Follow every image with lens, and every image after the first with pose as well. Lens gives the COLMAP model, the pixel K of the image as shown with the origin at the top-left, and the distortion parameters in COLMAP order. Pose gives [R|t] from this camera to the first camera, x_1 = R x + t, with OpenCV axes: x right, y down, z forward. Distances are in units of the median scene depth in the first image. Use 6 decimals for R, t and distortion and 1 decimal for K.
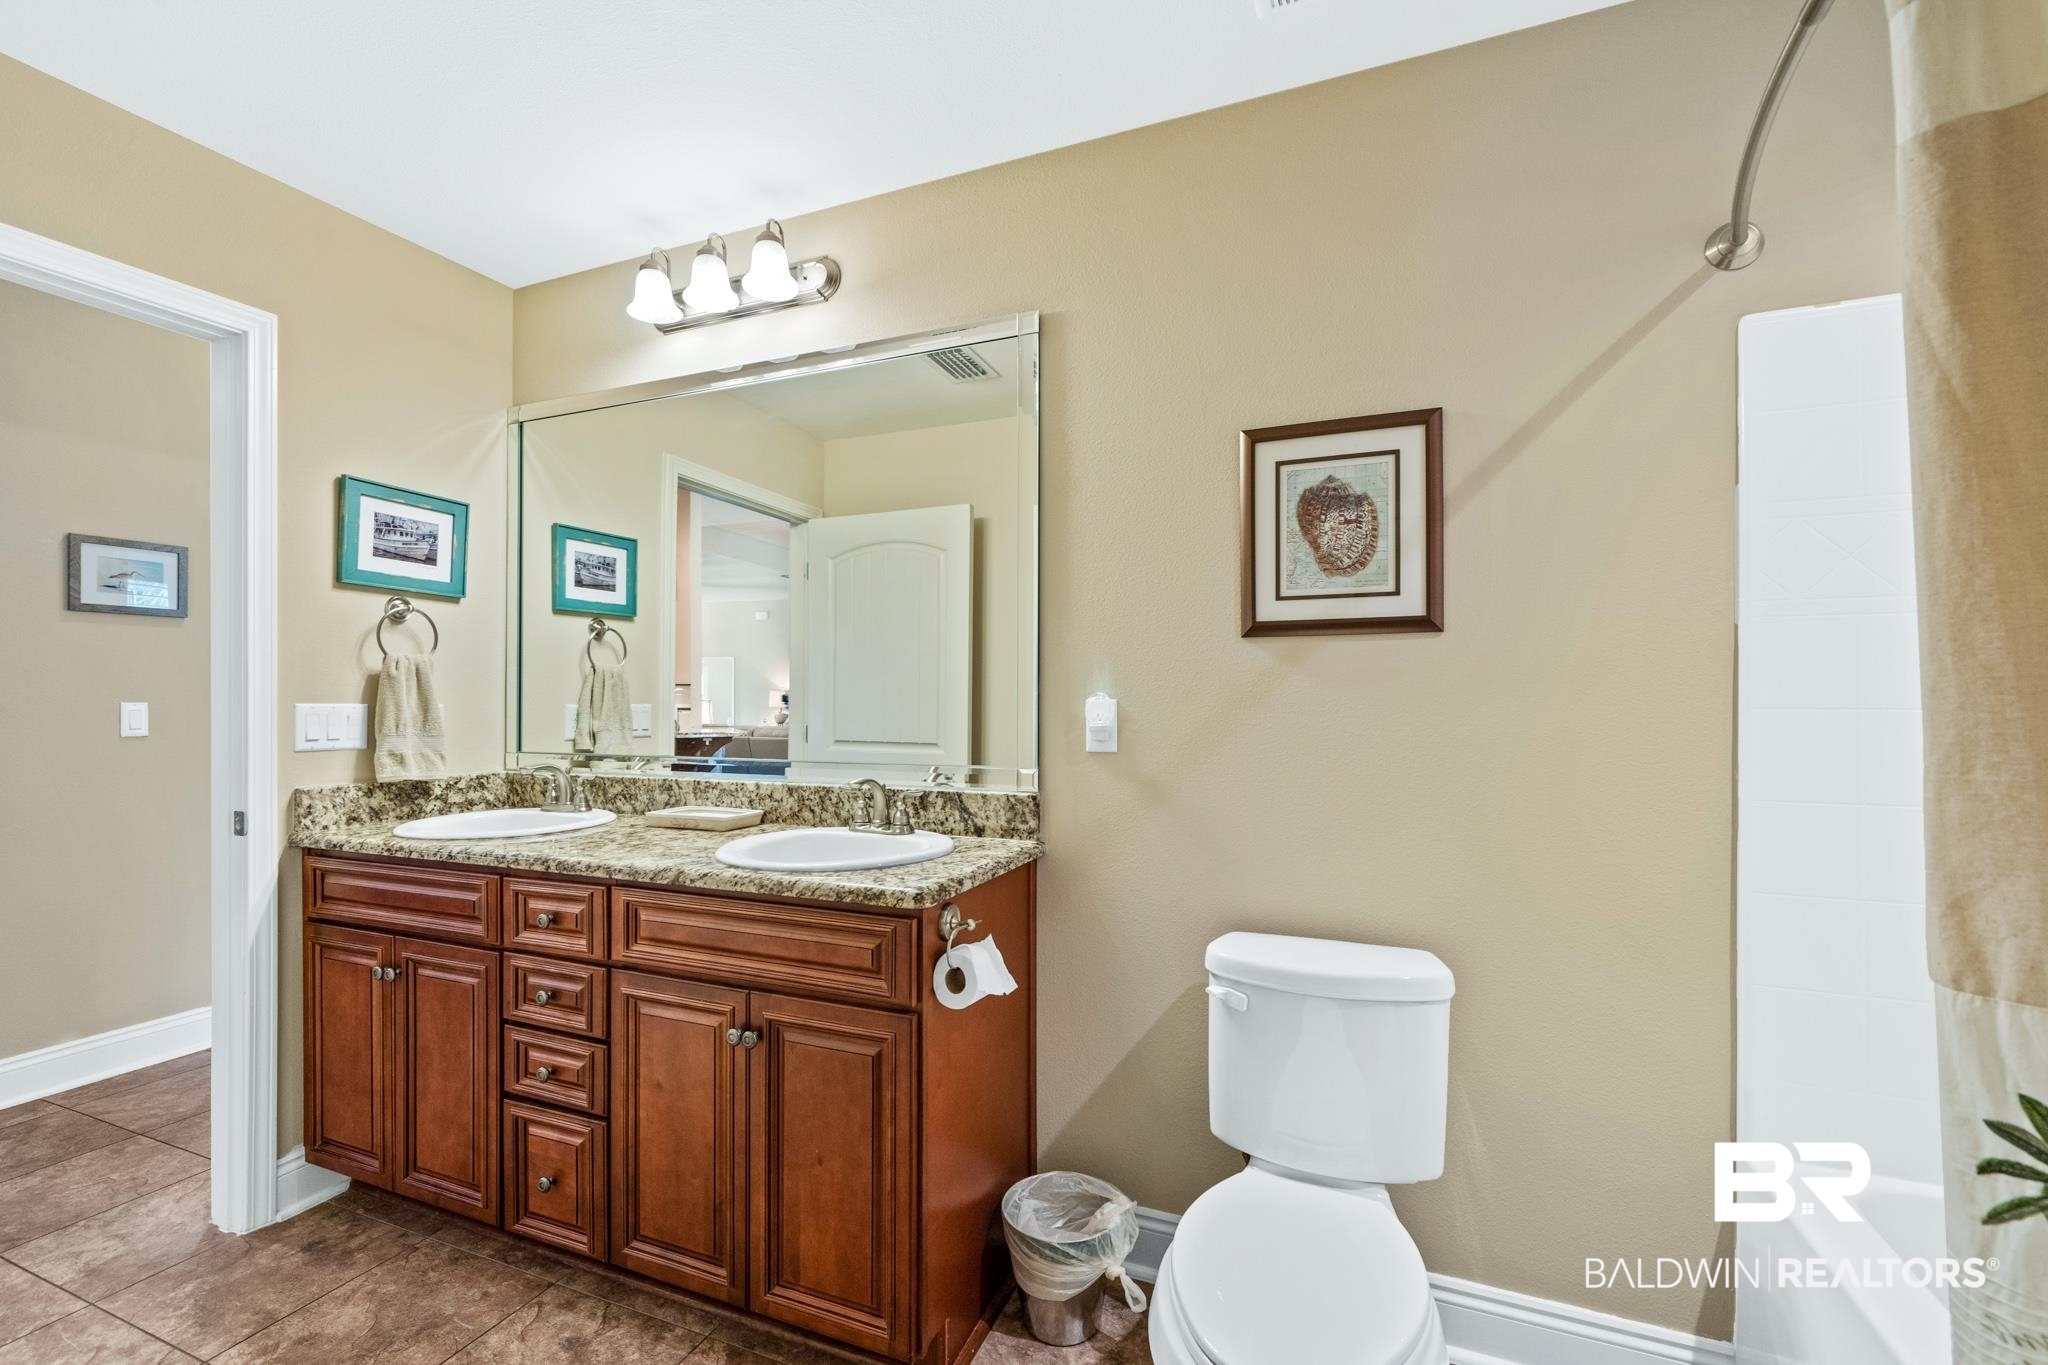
lens RADIAL K [[835.3, 0, 1023.2], [0, 835.3, 692.7], [0, 0, 1]] dist [-0.002868, 0.000029]
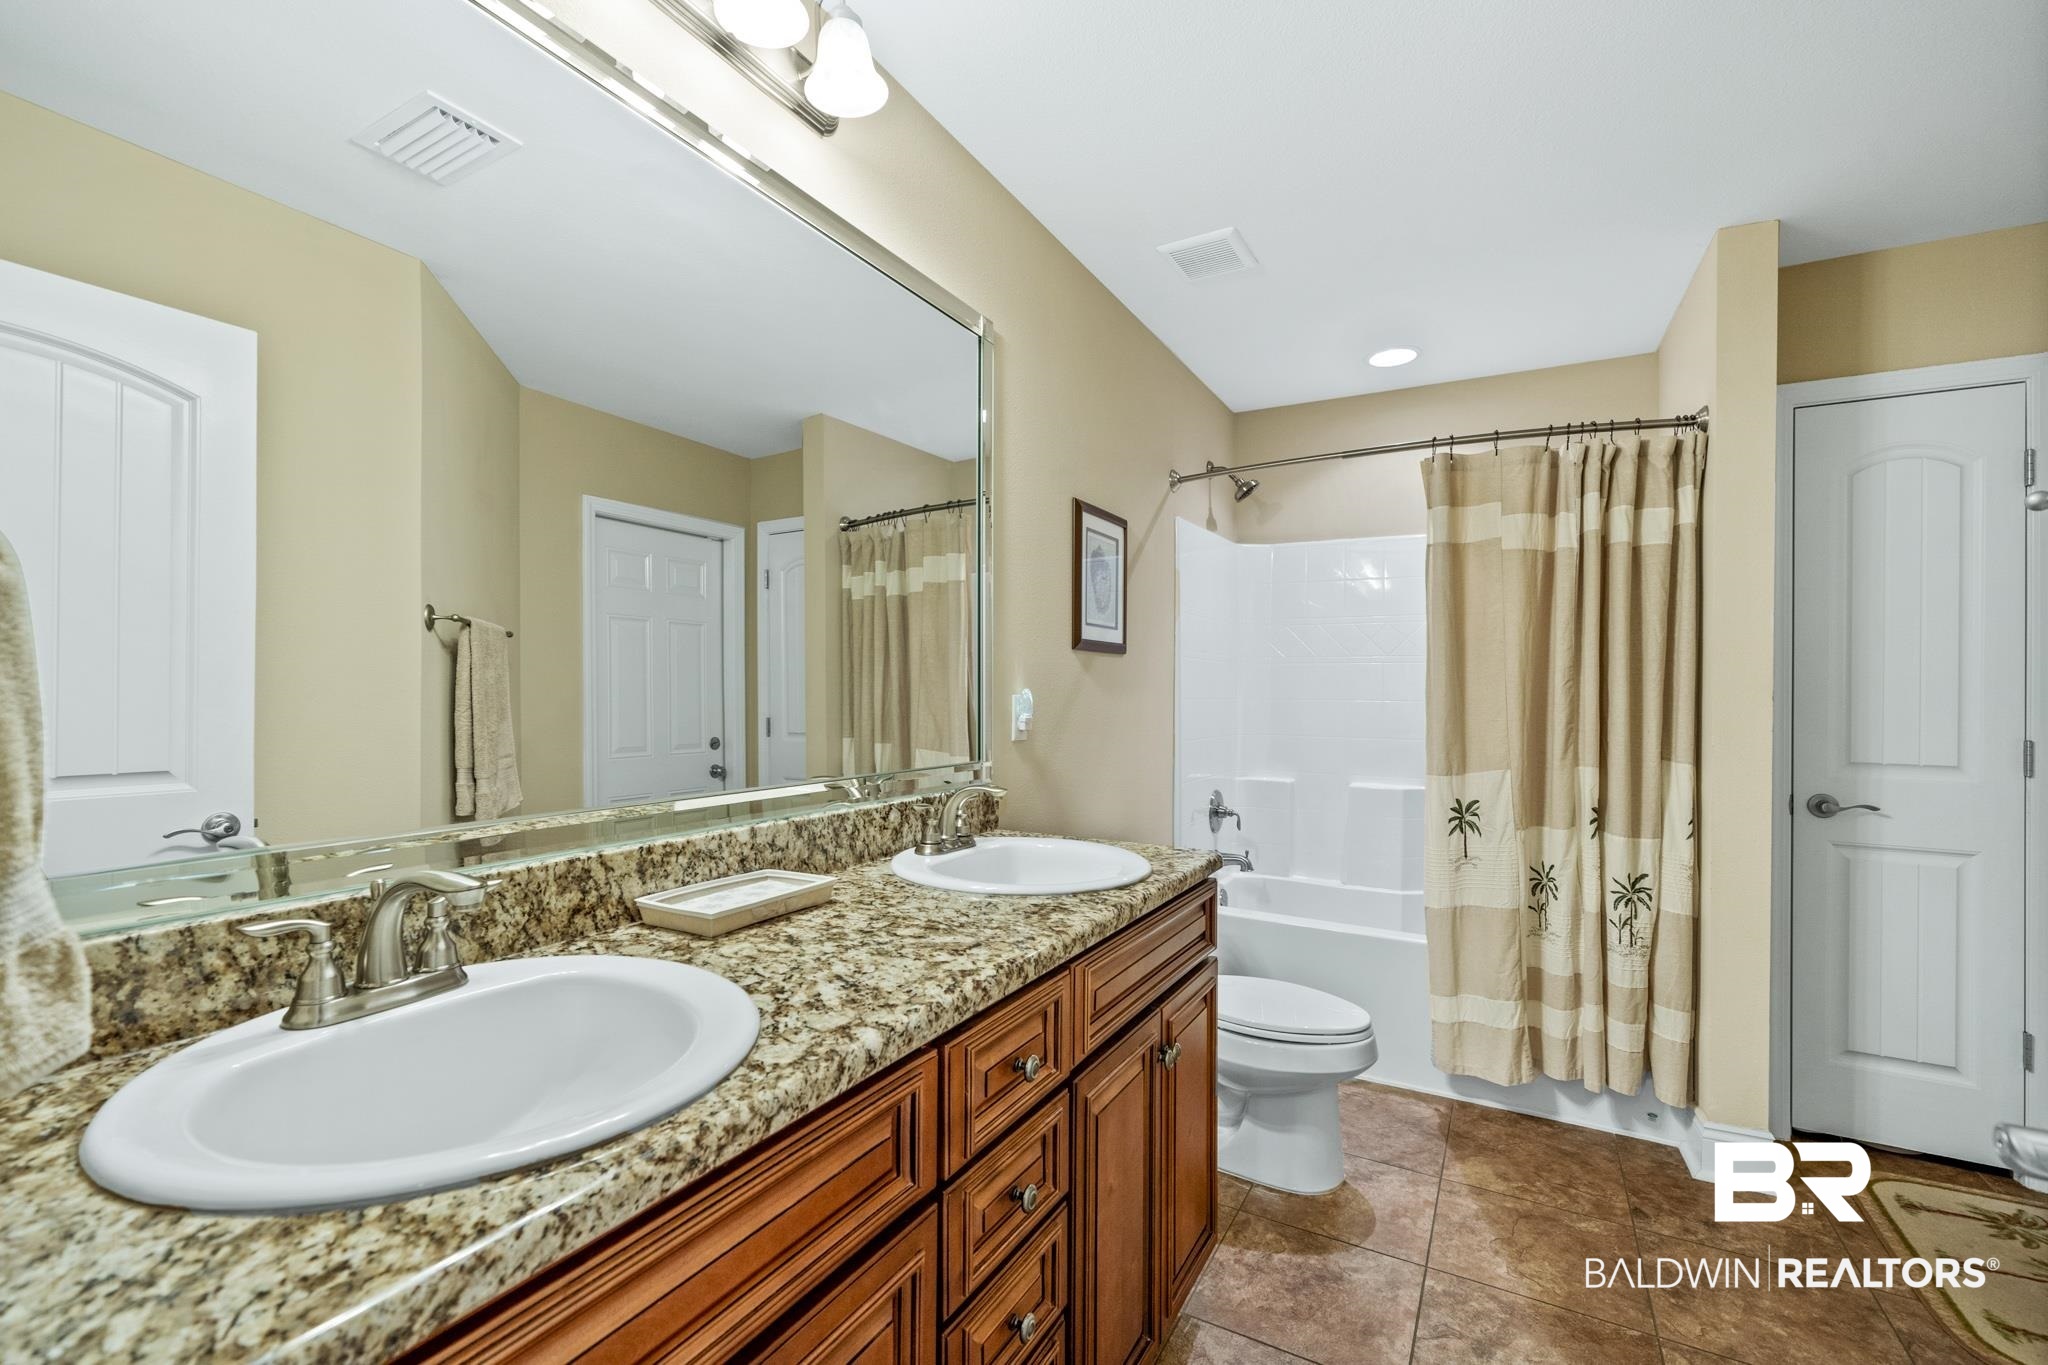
lens RADIAL K [[835.3, 0, 1039.5], [0, 835.3, 697.2], [0, 0, 1]] dist [-0.002868, 0.000029]
pose [[0.145266, -0.002872, 0.989389, -0.923426], [-0.010917, 0.999930, 0.004505, 0.006258], [-0.989332, -0.011455, 0.145224, 0.720791]]
